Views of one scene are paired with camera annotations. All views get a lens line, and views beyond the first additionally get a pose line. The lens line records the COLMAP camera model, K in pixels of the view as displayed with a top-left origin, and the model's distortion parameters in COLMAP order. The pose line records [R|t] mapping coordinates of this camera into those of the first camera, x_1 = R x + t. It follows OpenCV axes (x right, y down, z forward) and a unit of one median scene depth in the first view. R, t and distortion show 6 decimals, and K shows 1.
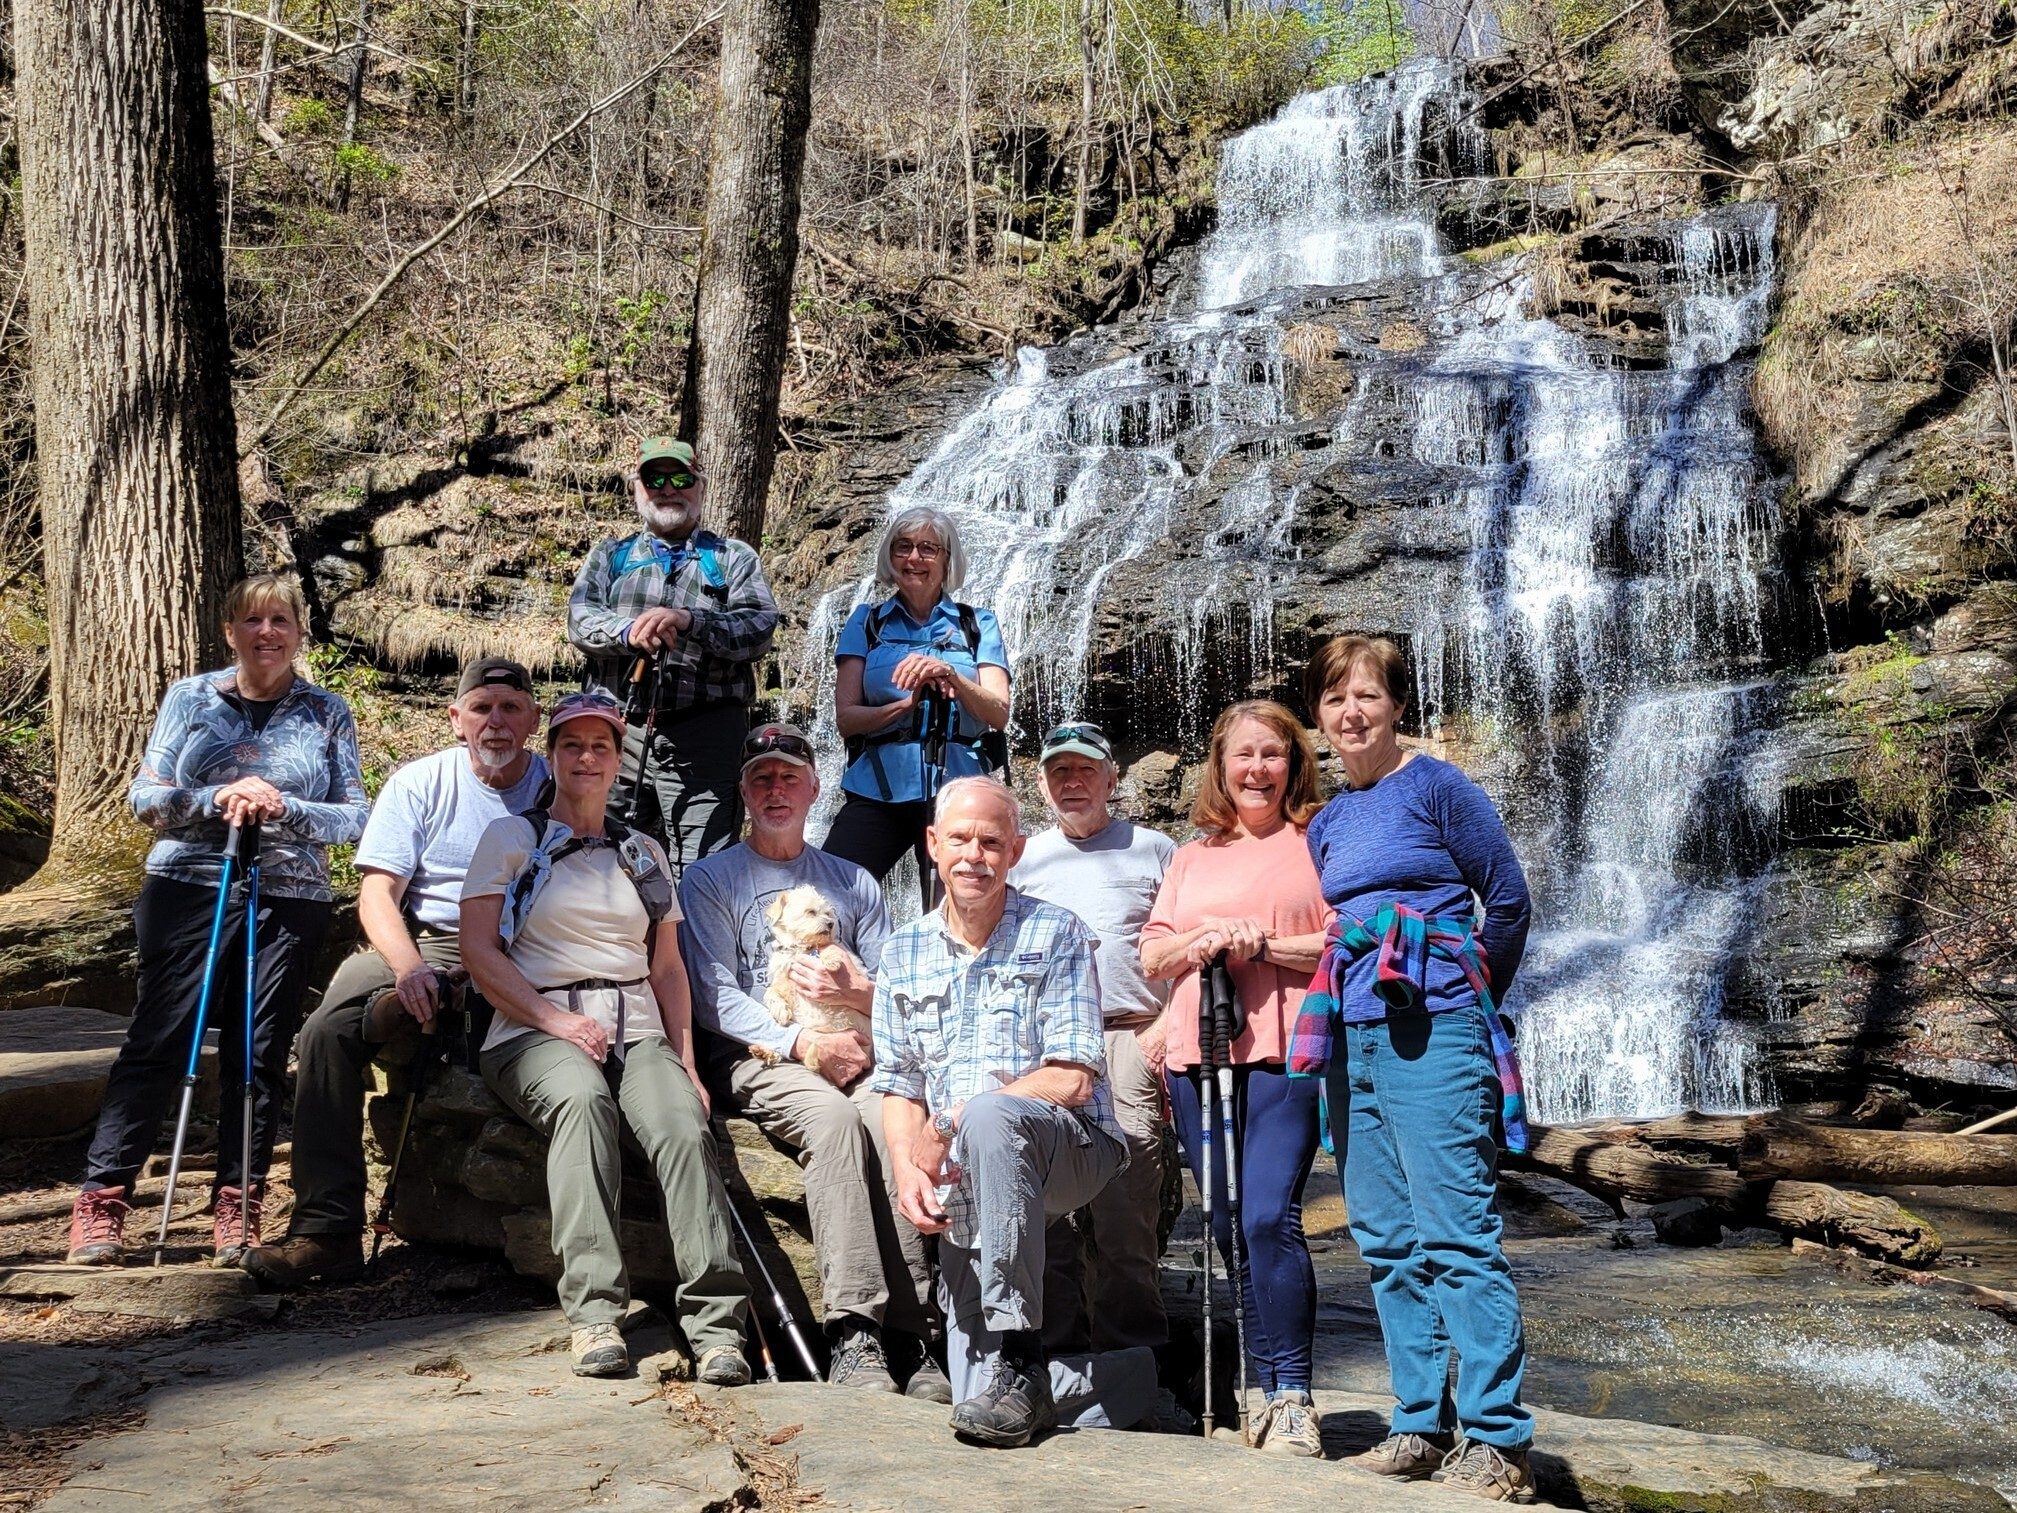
lens RADIAL K [[2408.4, 0, 1017.3], [0, 2408.4, 755.9], [0, 0, 1]] dist [0.006317, 0.000000]
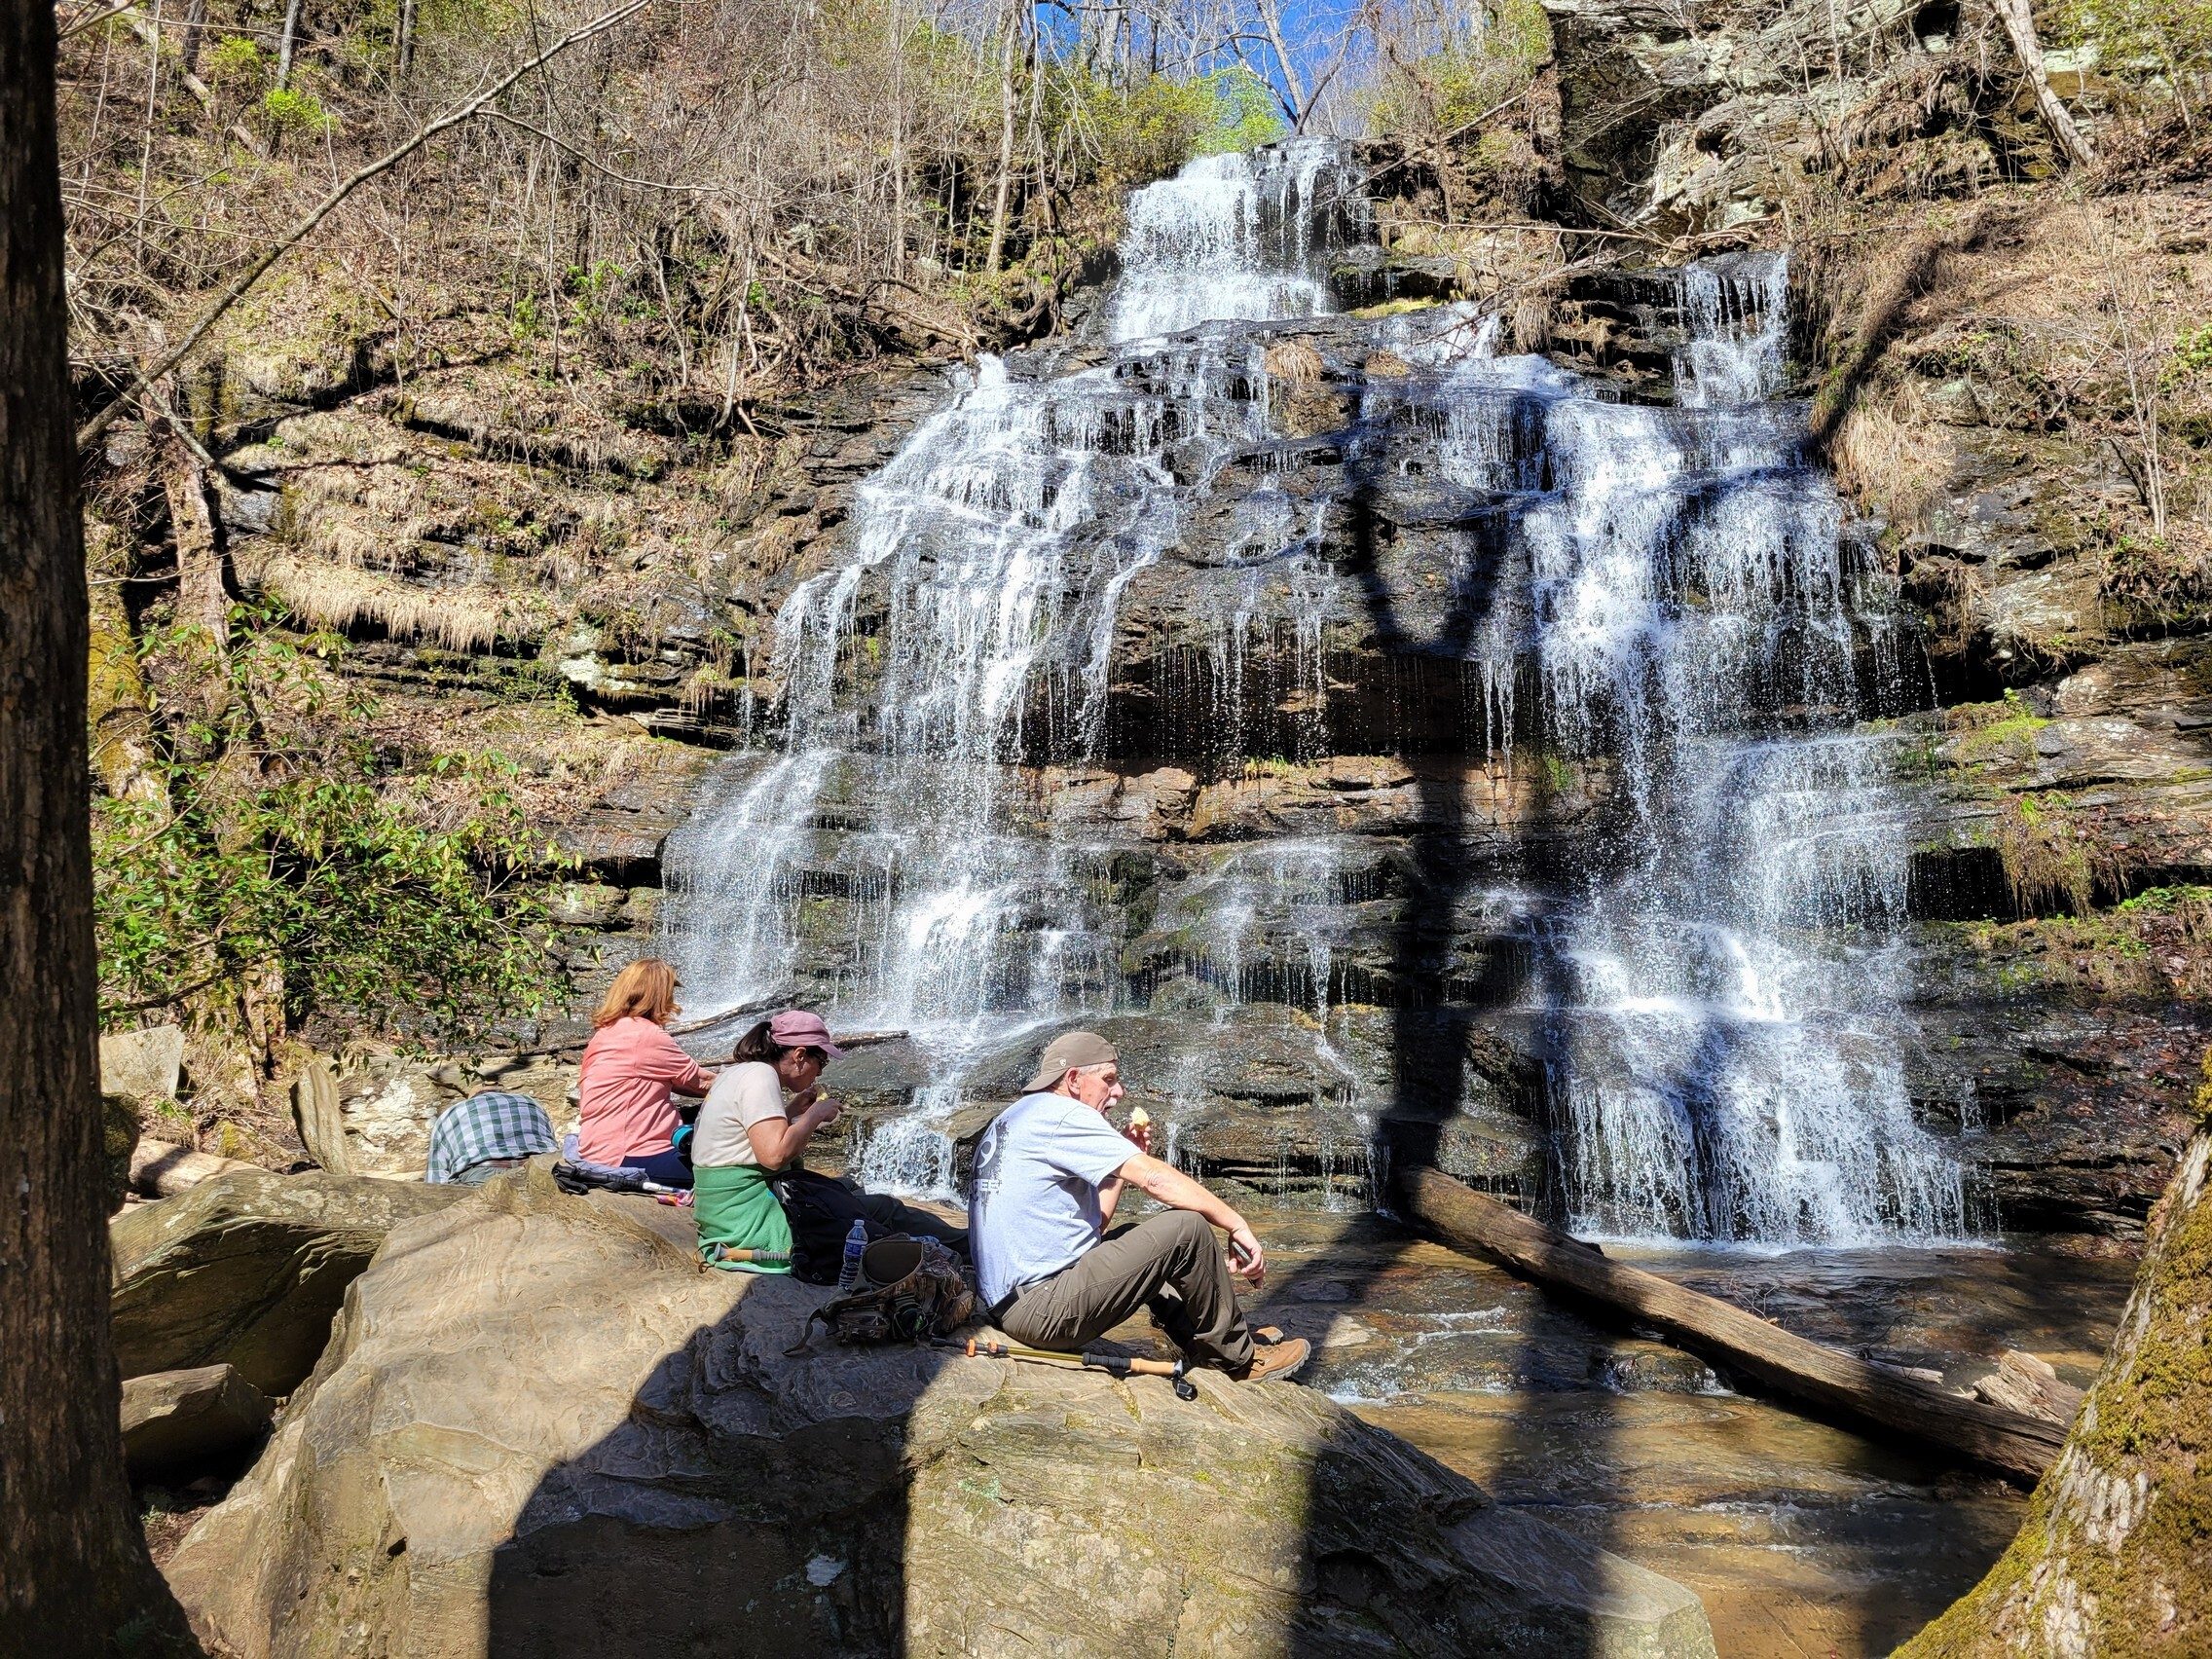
lens RADIAL K [[1947.6, 0, 1126.2], [0, 1947.6, 788.4], [0, 0, 1]] dist [0.036889, -0.008522]
pose [[0.986832, 0.048374, 0.154345, -0.063402], [-0.051981, 0.998459, 0.019420, -0.006934], [-0.153168, -0.027187, 0.987826, 0.202314]]
